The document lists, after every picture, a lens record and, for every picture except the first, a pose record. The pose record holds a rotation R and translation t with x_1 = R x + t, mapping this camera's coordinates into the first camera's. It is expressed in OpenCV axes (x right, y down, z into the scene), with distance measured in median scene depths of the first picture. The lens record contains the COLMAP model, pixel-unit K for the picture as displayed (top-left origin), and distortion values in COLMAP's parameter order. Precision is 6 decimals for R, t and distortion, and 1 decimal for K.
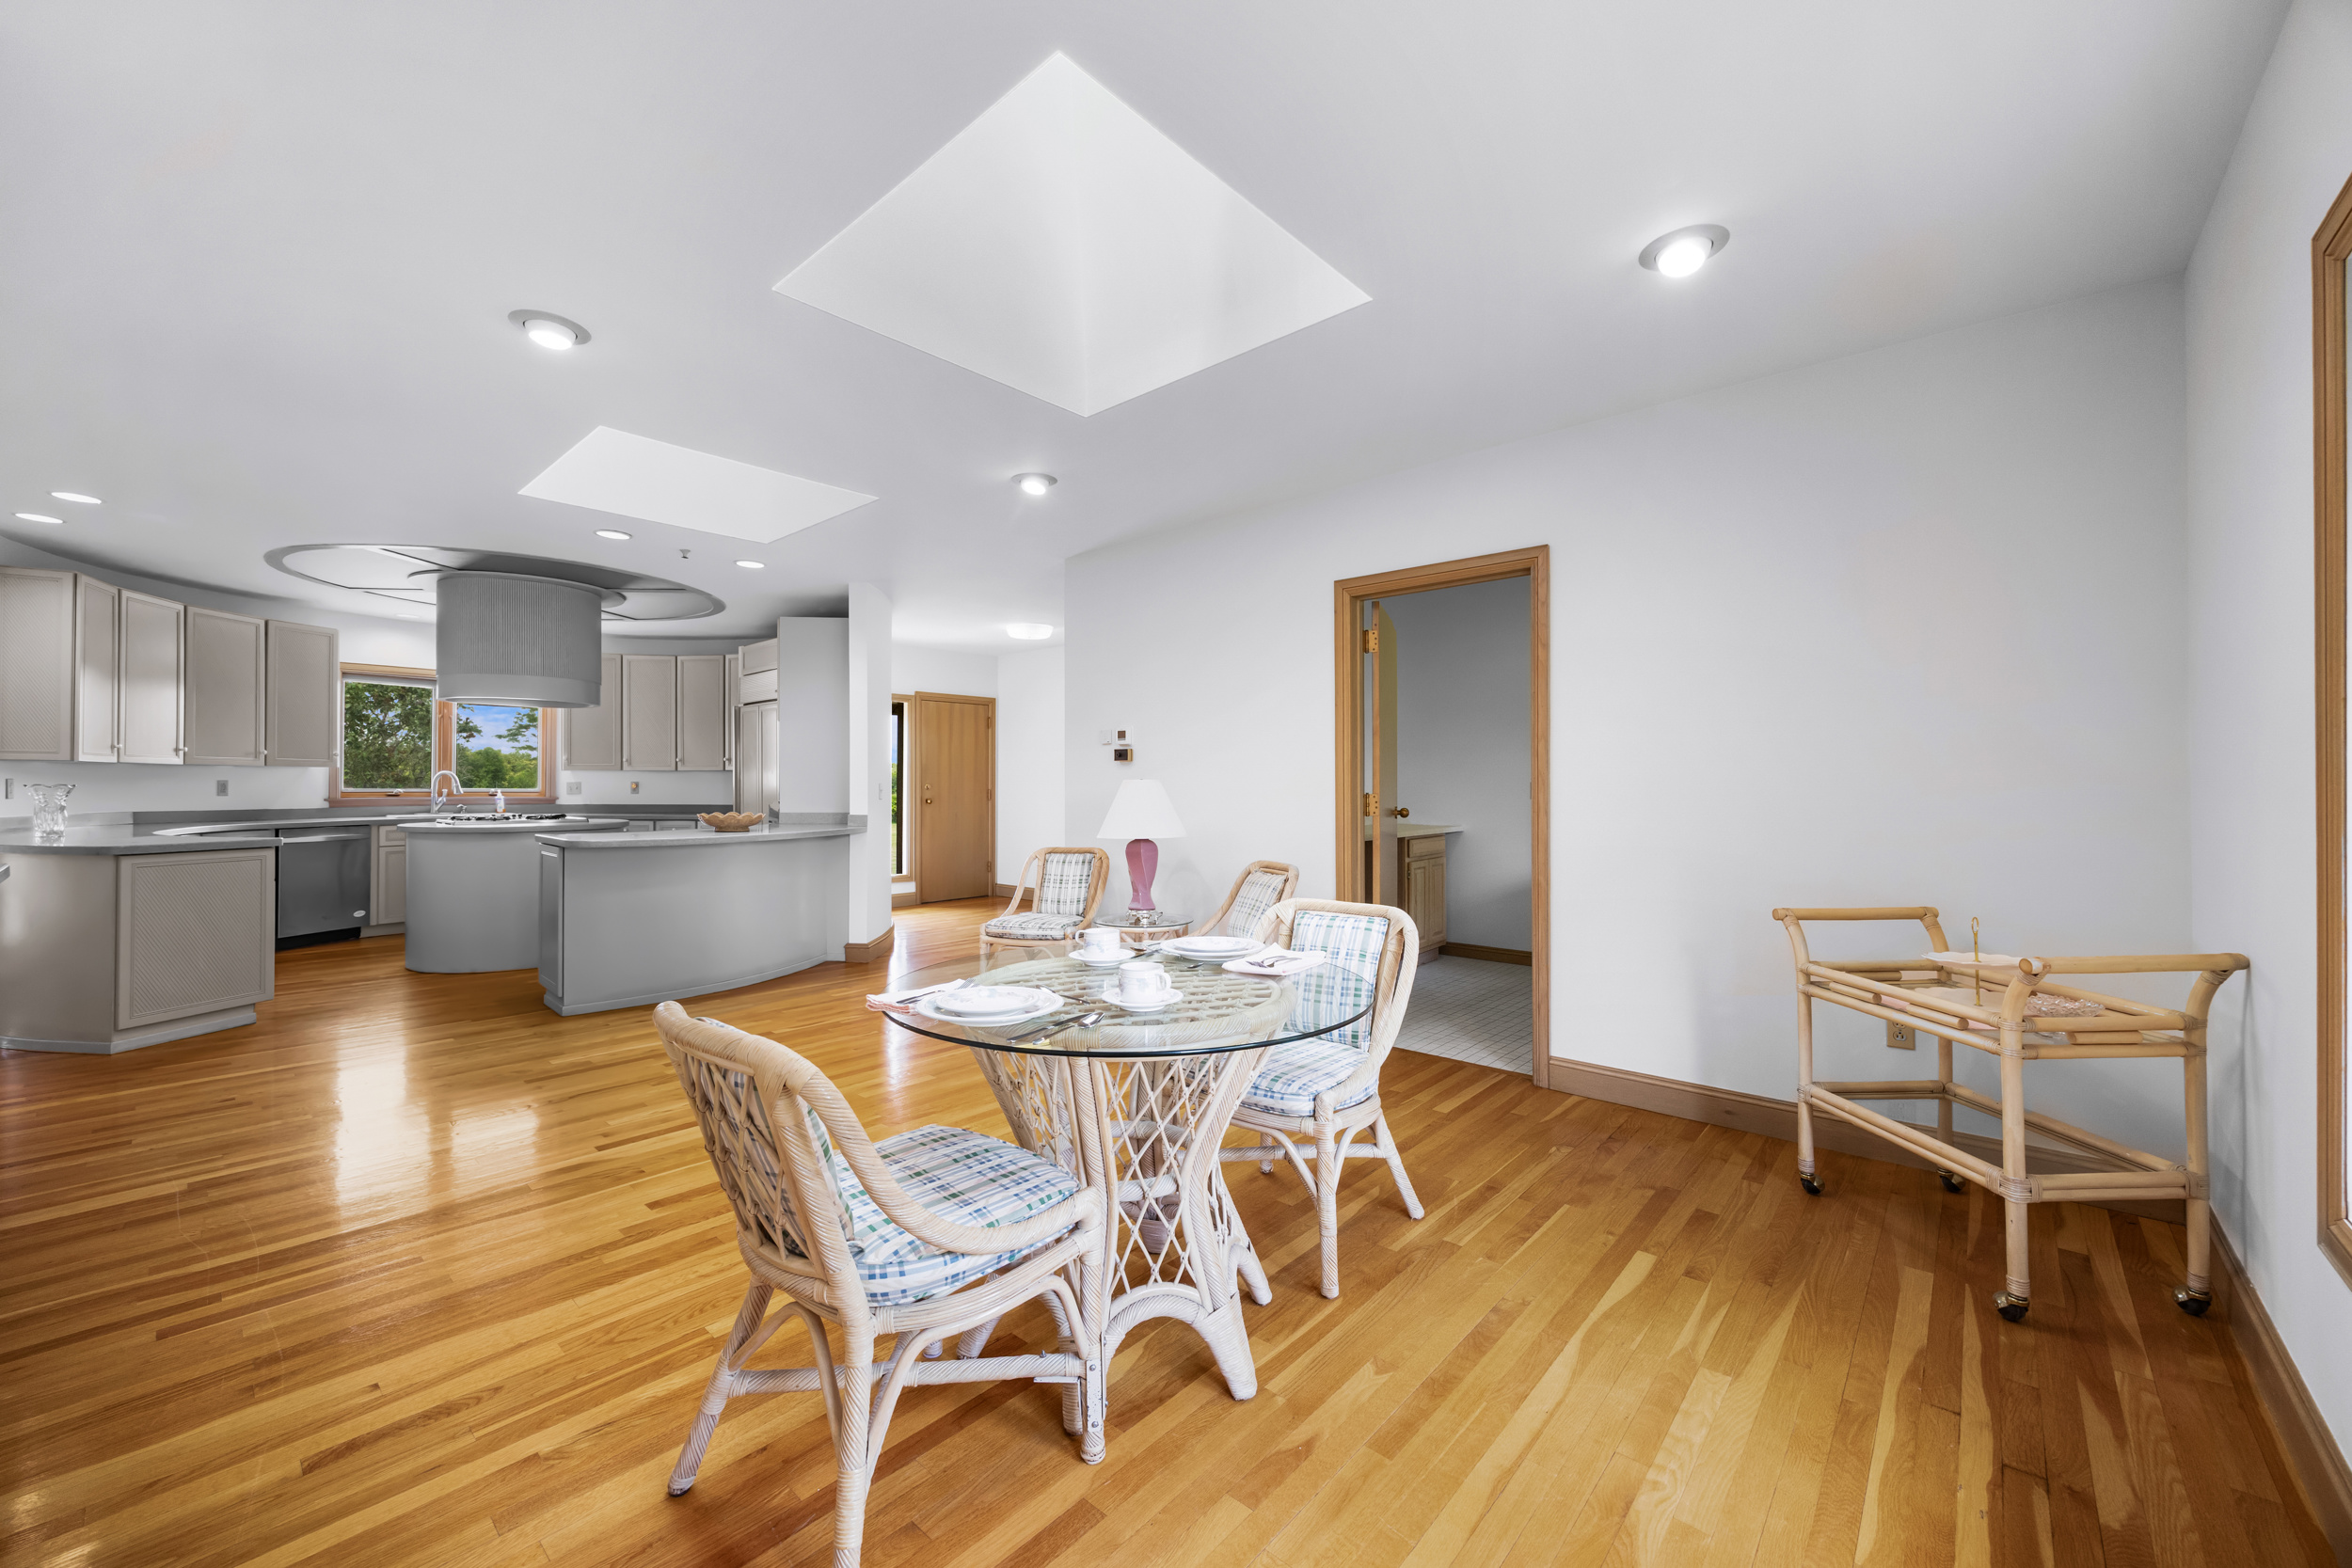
lens RADIAL K [[917.3, 0, 1181.2], [0, 917.3, 783.9], [0, 0, 1]] dist [-0.003212, -0.000353]
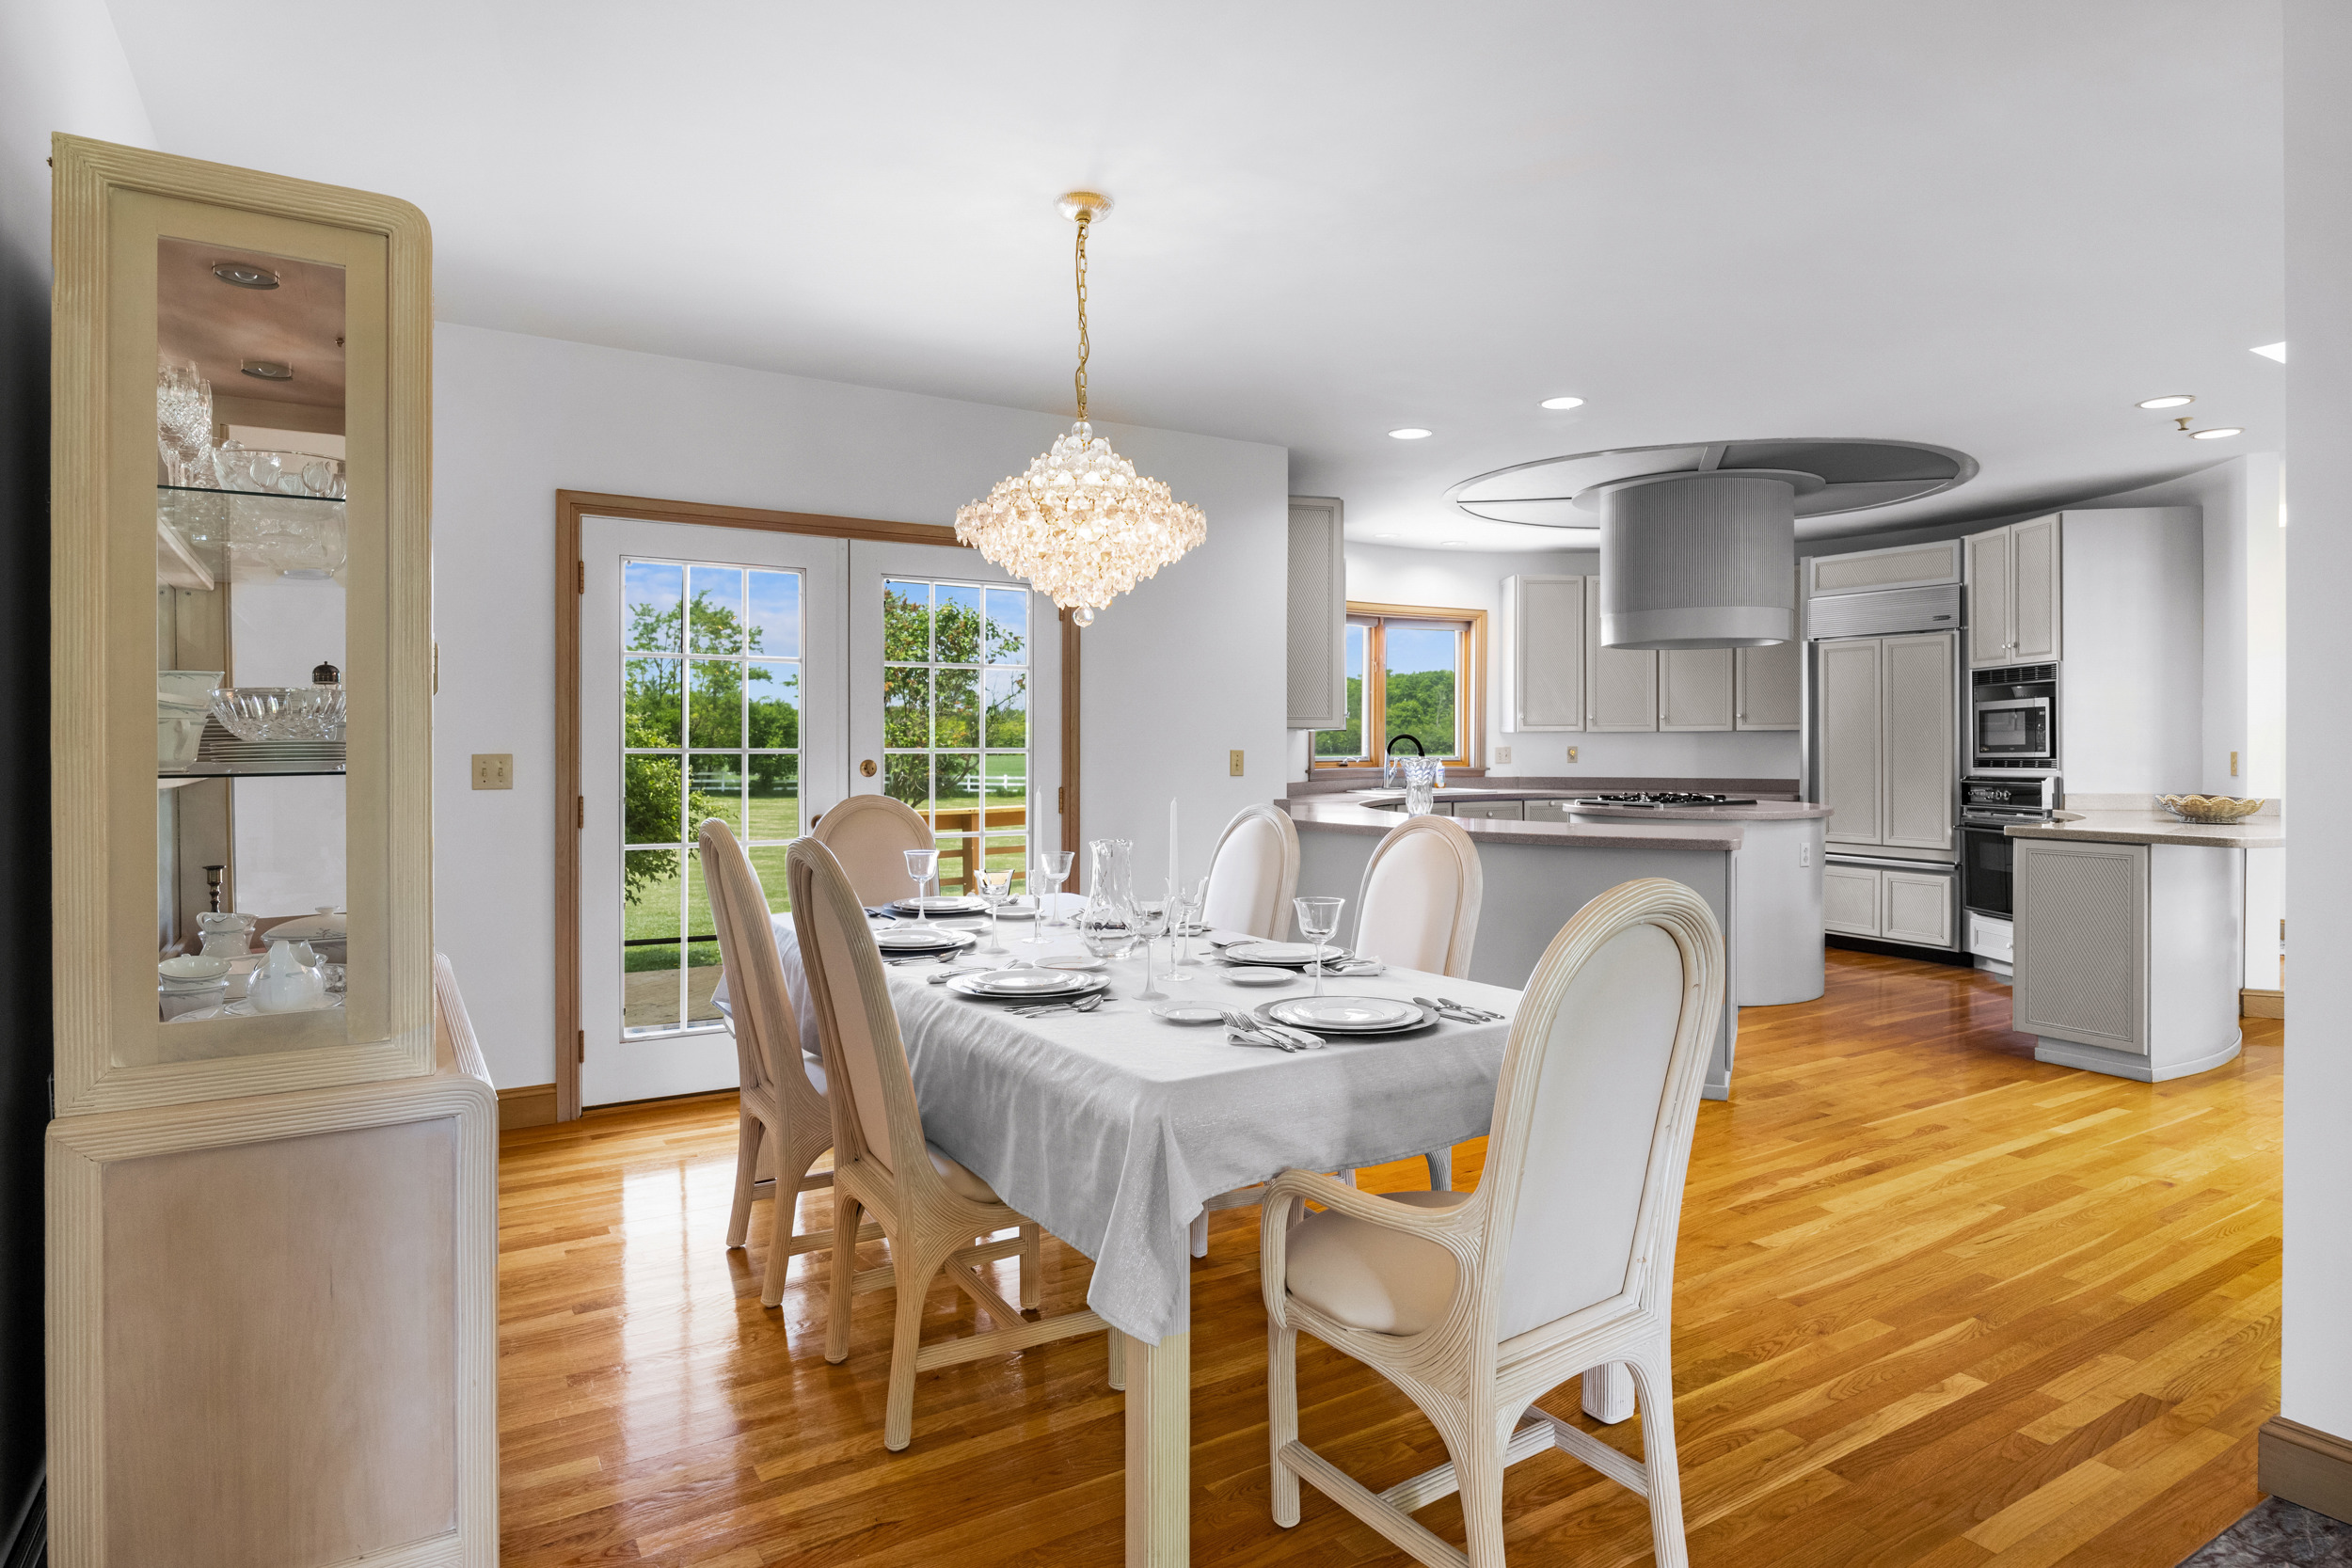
lens RADIAL K [[1315.4, 0, 1166.0], [0, 1315.4, 749.7], [0, 0, 1]] dist [0.005415, -0.000602]
pose [[0.953952, -0.005900, -0.299900, -0.727340], [0.008037, 0.999950, 0.005892, -0.010353], [0.299850, -0.008032, 0.953952, -0.135576]]
